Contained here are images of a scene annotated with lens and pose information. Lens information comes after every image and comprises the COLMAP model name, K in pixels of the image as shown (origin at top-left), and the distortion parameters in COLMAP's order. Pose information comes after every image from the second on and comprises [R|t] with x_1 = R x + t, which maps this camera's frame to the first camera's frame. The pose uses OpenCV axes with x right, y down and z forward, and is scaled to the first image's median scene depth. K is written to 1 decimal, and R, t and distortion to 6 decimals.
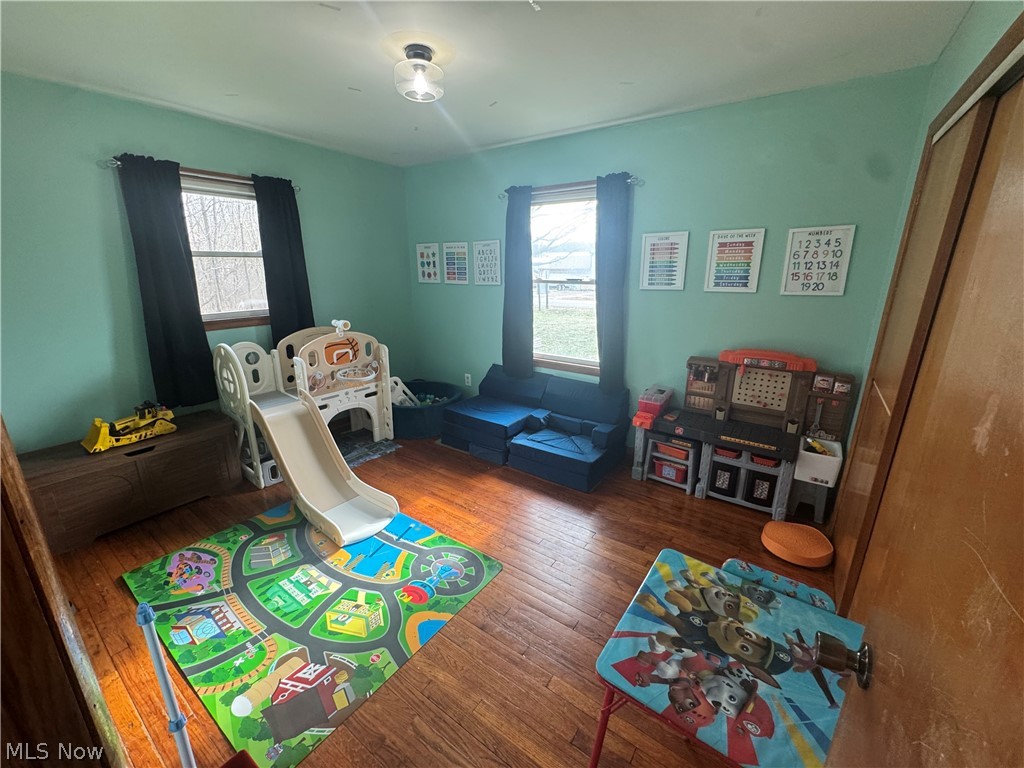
lens RADIAL K [[410.2, 0, 512.0], [0, 410.2, 384.0], [0, 0, 1]] dist [0.023099, -0.009670]
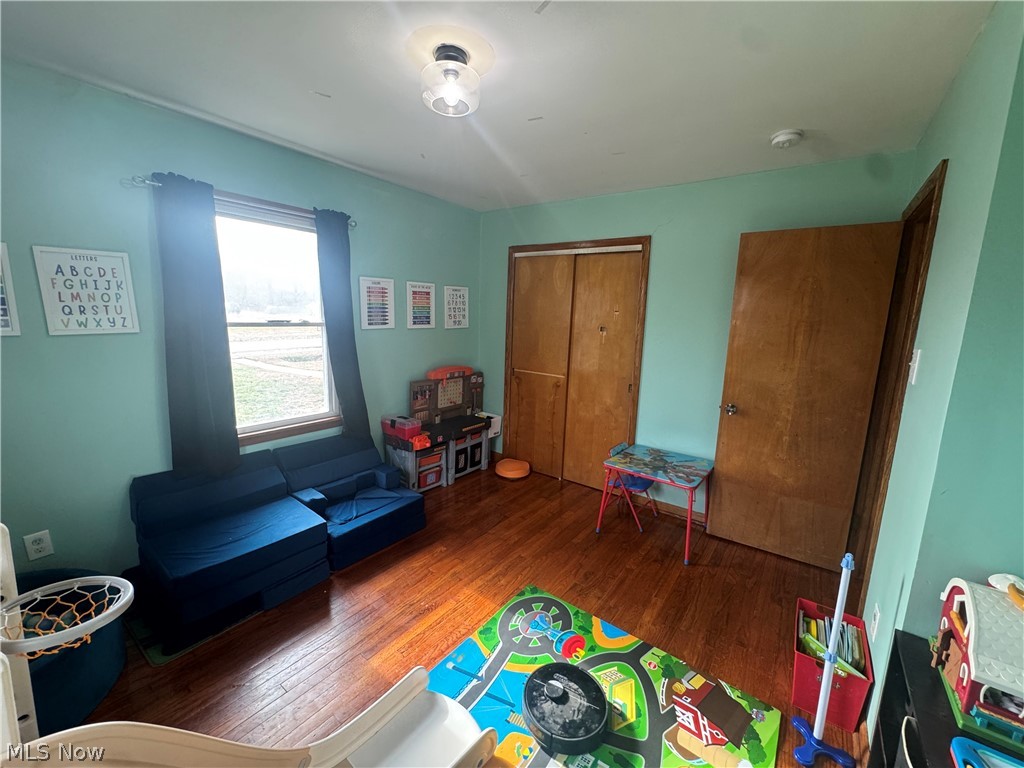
lens RADIAL K [[410.2, 0, 512.0], [0, 410.2, 384.0], [0, 0, 1]] dist [0.023099, -0.009670]
pose [[0.028364, -0.170013, 0.985033, -0.833803], [0.253713, 0.954384, 0.157418, -0.197158], [-0.966864, 0.245451, 0.070205, 0.713245]]
